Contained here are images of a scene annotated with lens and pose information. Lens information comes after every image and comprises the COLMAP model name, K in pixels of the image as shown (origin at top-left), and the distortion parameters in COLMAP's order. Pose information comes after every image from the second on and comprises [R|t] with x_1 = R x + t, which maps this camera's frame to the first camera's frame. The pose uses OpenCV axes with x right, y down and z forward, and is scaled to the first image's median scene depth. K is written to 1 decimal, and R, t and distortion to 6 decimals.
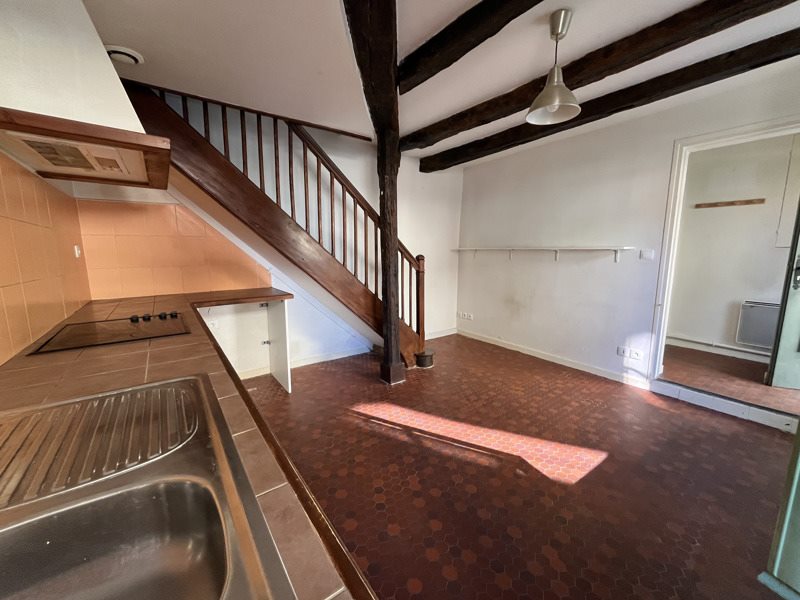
lens RADIAL K [[322.5, 0, 397.3], [0, 322.5, 298.8], [0, 0, 1]] dist [-0.000275, -0.000104]
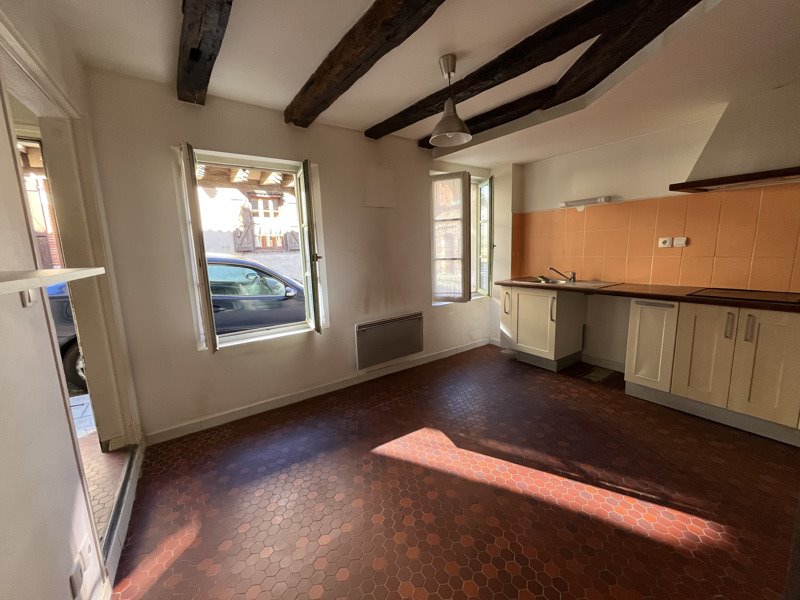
lens RADIAL K [[322.5, 0, 399.4], [0, 322.5, 297.3], [0, 0, 1]] dist [-0.000275, -0.000104]
pose [[-0.998707, 0.034860, 0.037002, 0.451833], [0.044467, 0.951787, 0.303520, -0.272070], [-0.024637, 0.304773, -0.952106, 1.628976]]
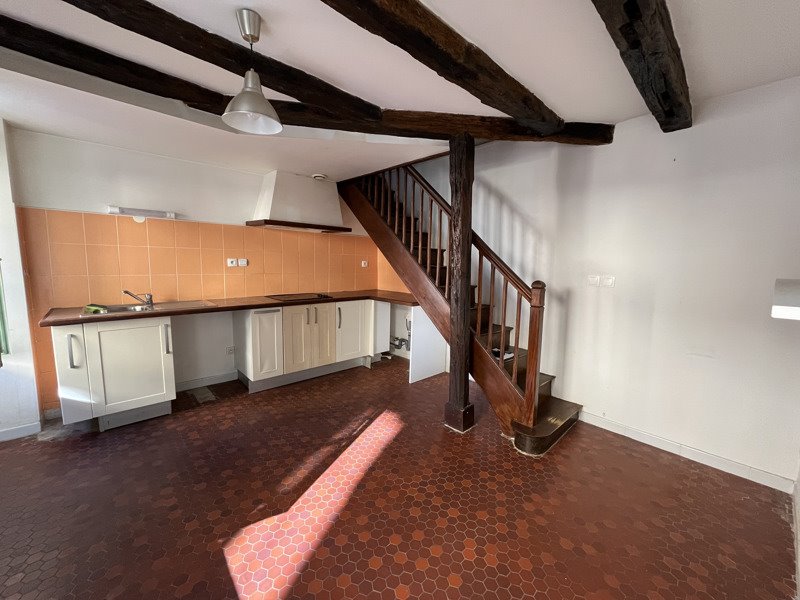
lens RADIAL K [[322.5, 0, 399.4], [0, 322.5, 298.0], [0, 0, 1]] dist [-0.000275, -0.000104]
pose [[0.108832, 0.125695, -0.986081, 1.037993], [-0.173764, 0.979106, 0.105628, -0.182136], [0.978755, 0.159850, 0.128399, 0.955044]]
